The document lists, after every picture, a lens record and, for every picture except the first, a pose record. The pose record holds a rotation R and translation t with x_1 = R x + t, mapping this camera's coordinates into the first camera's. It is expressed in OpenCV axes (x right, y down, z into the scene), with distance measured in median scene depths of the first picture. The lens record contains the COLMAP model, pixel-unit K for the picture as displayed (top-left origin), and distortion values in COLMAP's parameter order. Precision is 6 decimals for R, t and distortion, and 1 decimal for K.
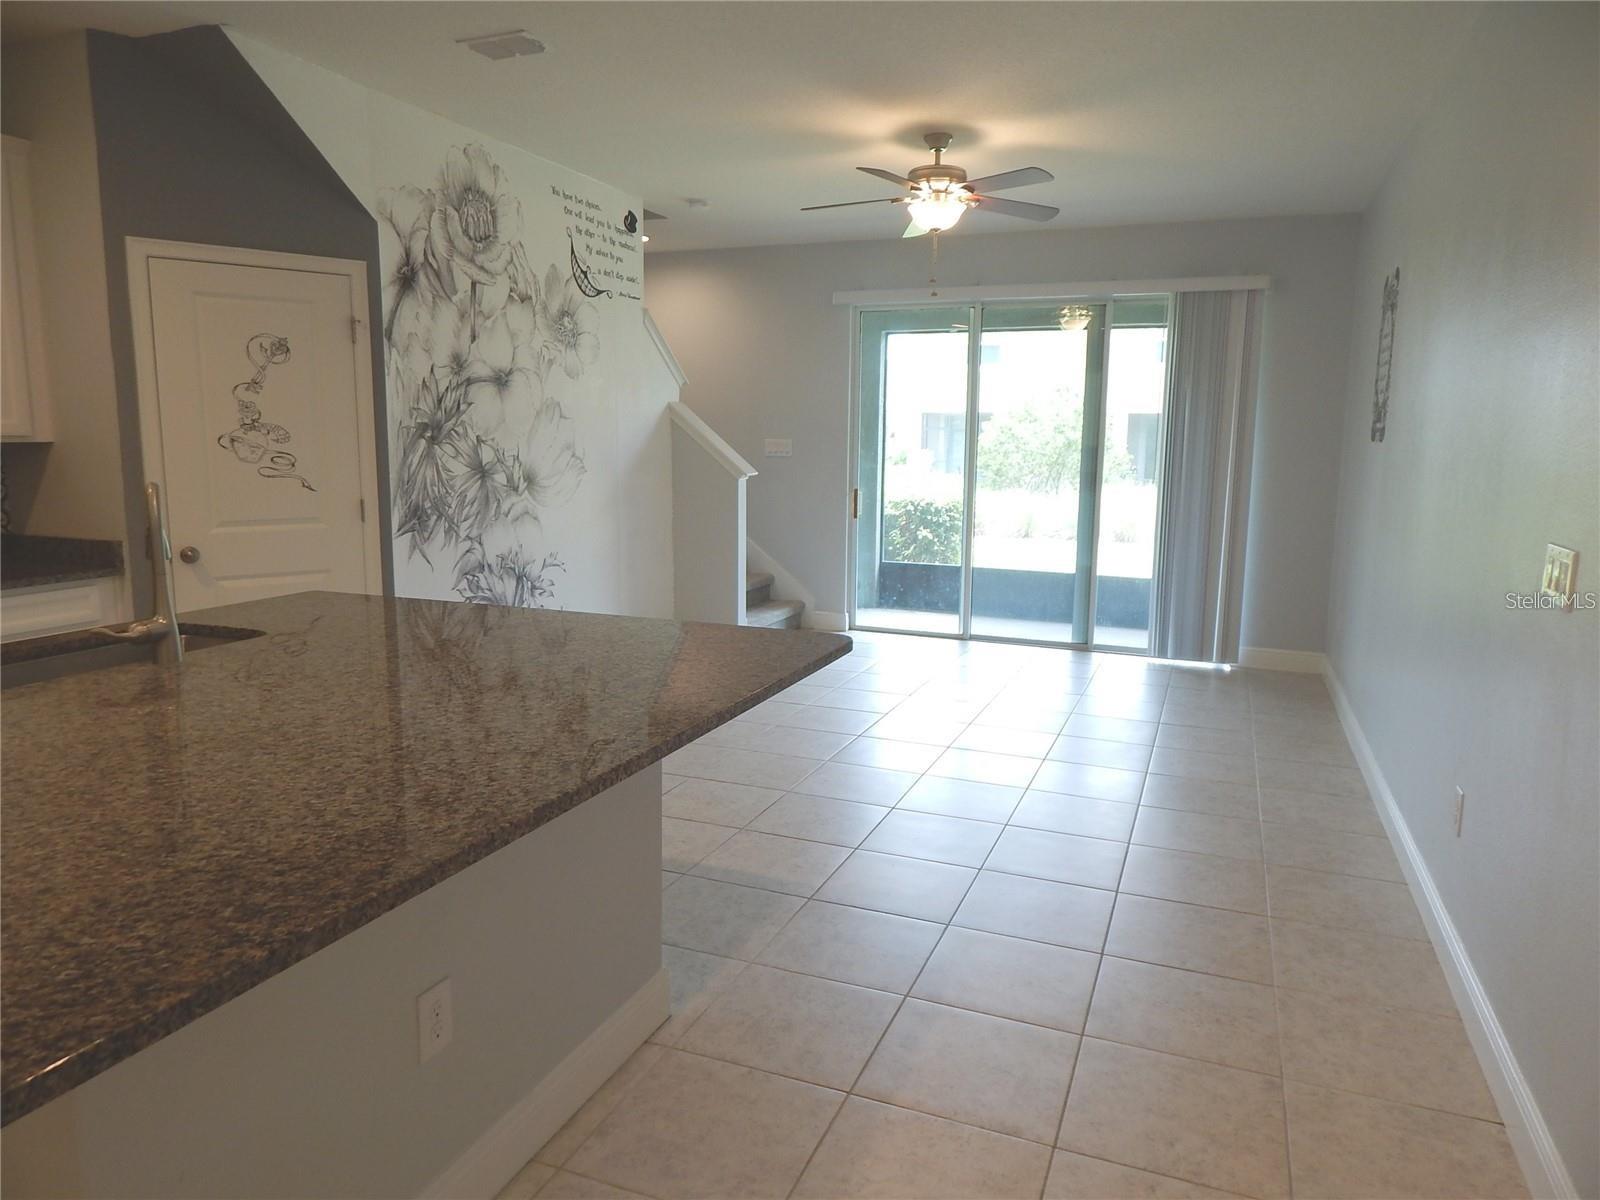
lens RADIAL K [[1036.6, 0, 810.1], [0, 1036.6, 590.0], [0, 0, 1]] dist [-0.014777, -0.003751]
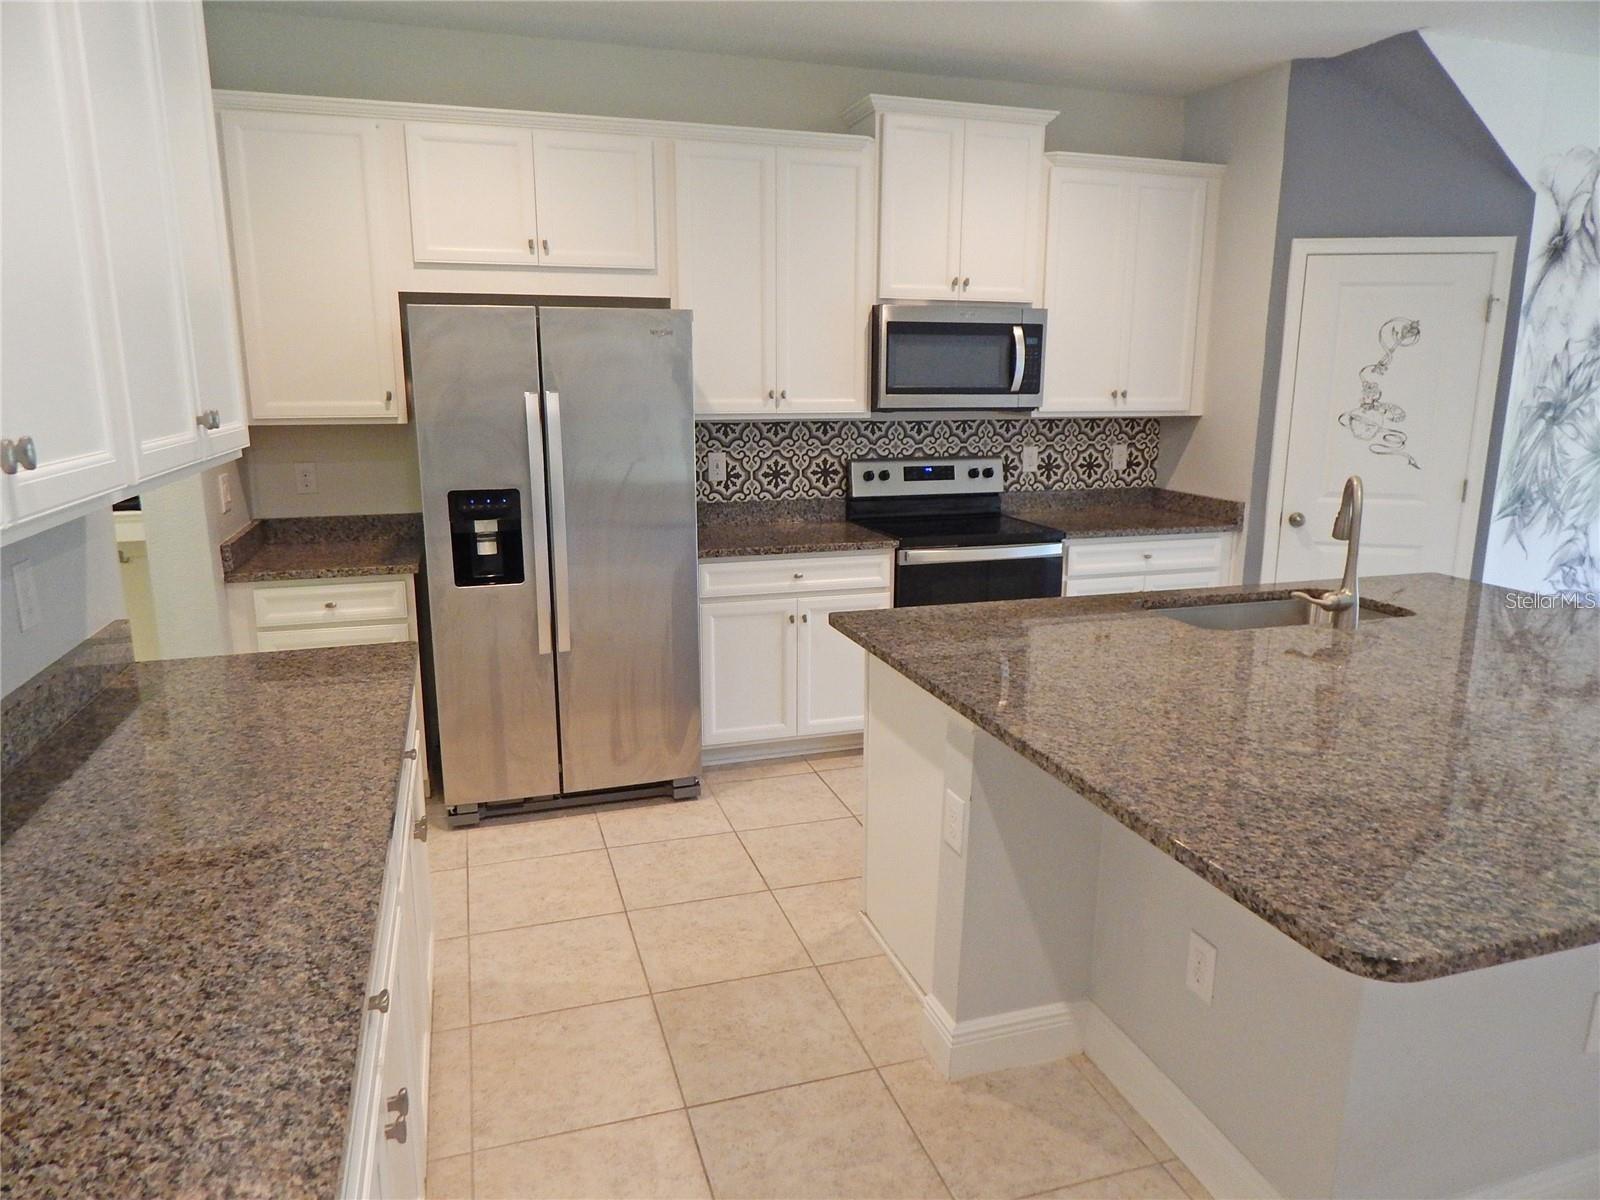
lens RADIAL K [[1036.6, 0, 802.6], [0, 1036.6, 594.6], [0, 0, 1]] dist [-0.014777, -0.003751]
pose [[0.624583, 0.158283, -0.764750, -0.054754], [-0.114984, 0.987212, 0.110417, -0.013911], [0.772447, 0.018969, 0.634795, -0.120681]]
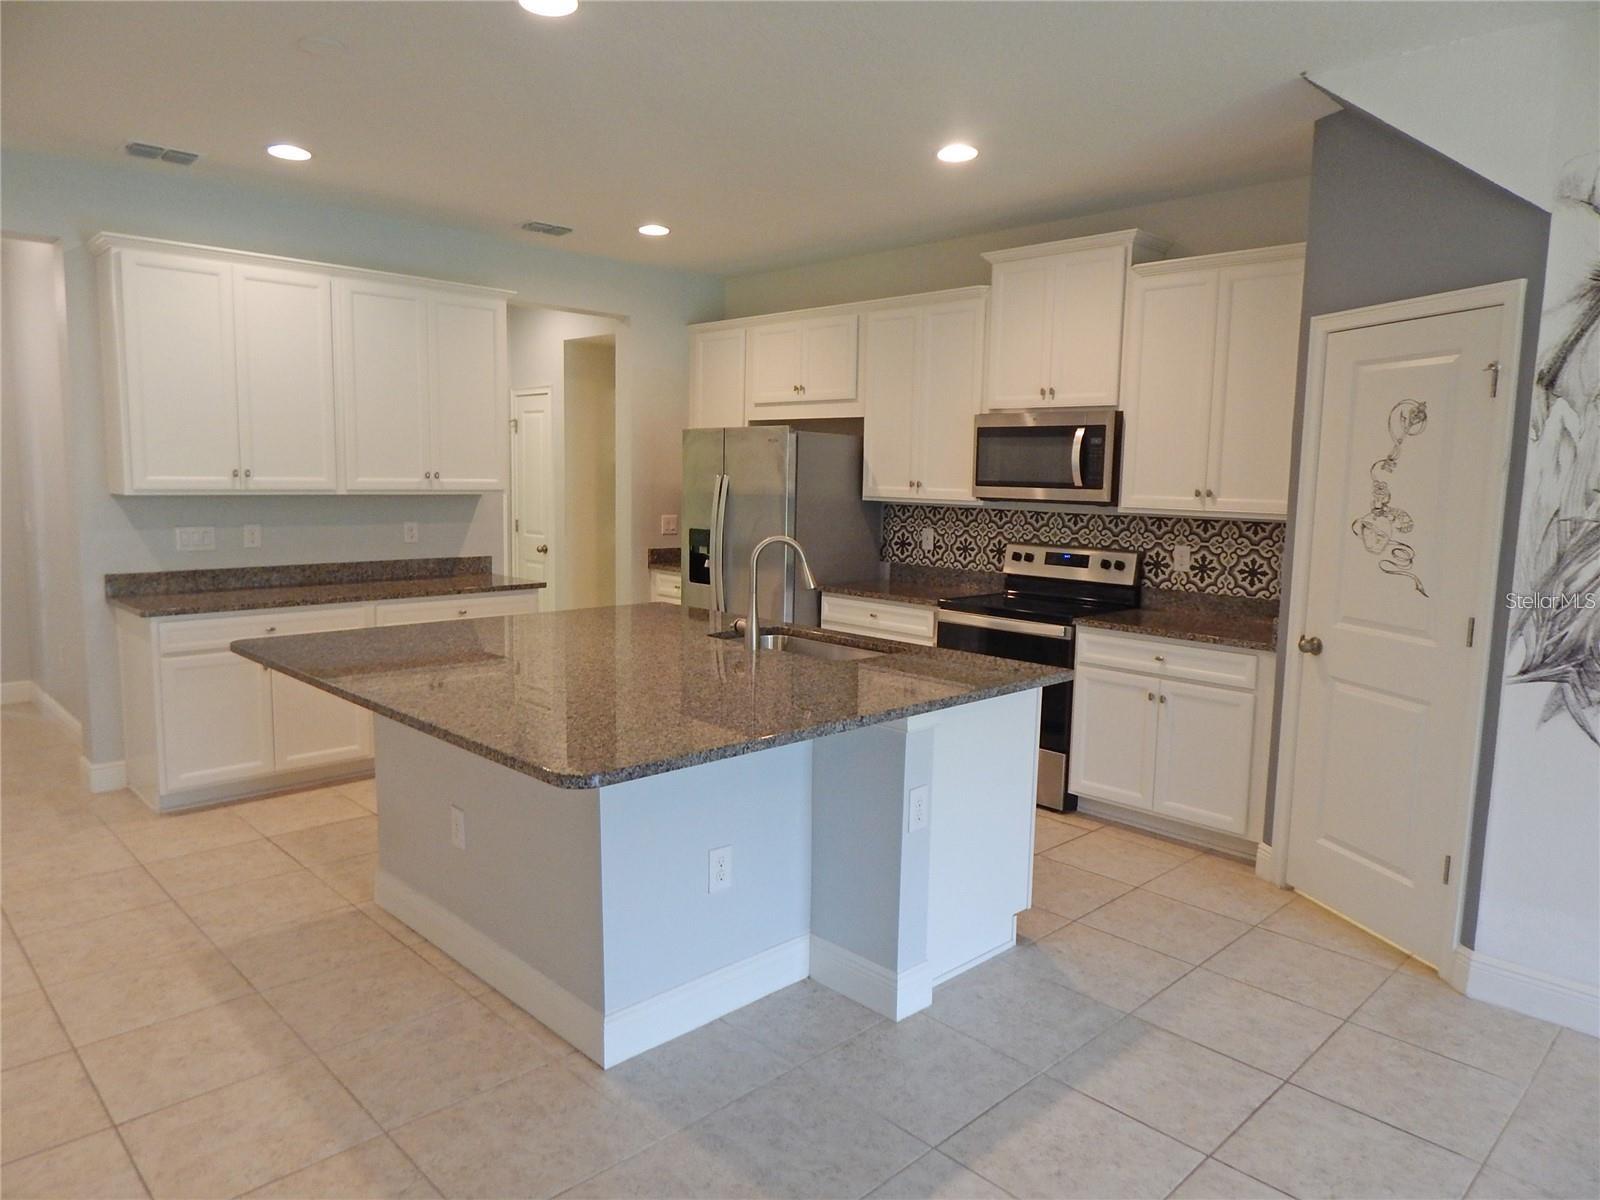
lens RADIAL K [[1036.6, 0, 810.4], [0, 1036.6, 596.1], [0, 0, 1]] dist [-0.014777, -0.003751]
pose [[-0.405120, 0.090986, -0.909725, 0.381396], [-0.159959, 0.972634, 0.168512, -0.144358], [0.900161, 0.213786, -0.379480, 0.832609]]
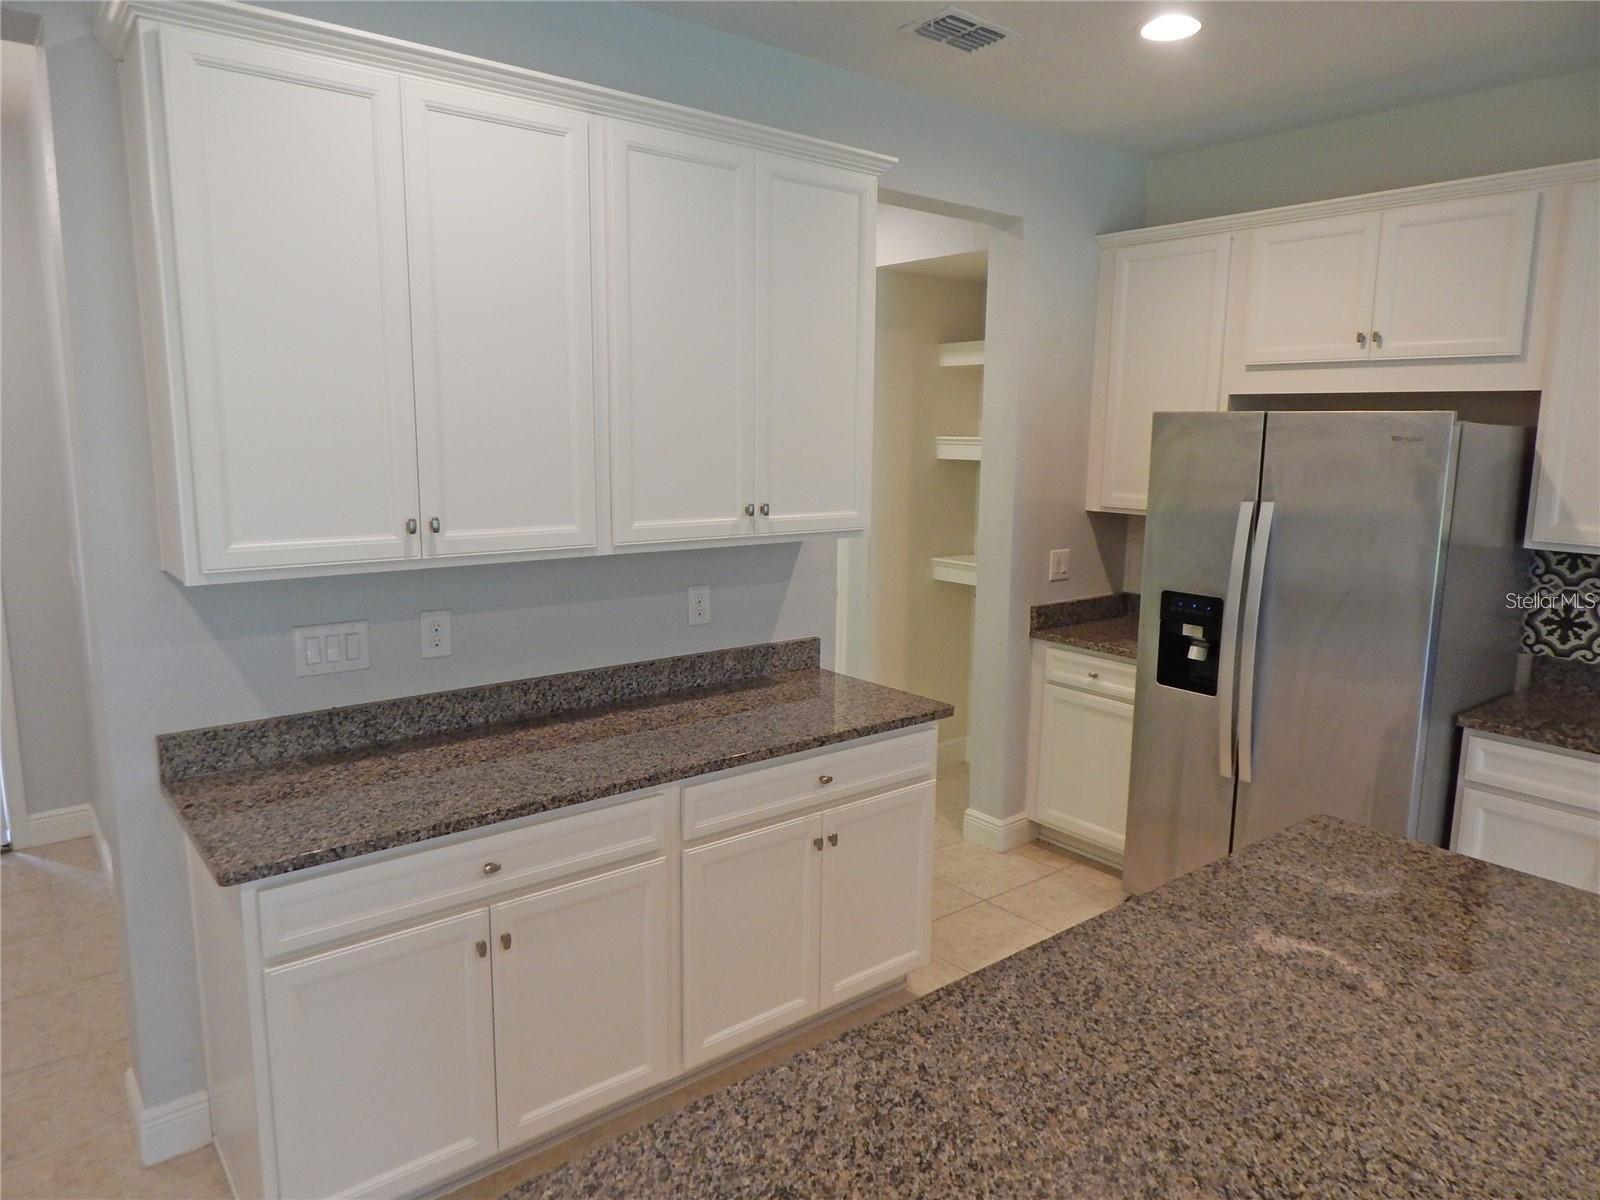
lens RADIAL K [[1036.6, 0, 802.6], [0, 1036.6, 601.0], [0, 0, 1]] dist [-0.014777, -0.003751]
pose [[-0.495086, 0.125198, -0.859776, -0.007658], [-0.148535, 0.962799, 0.225731, -0.101736], [0.856053, 0.239463, -0.458072, 0.279463]]
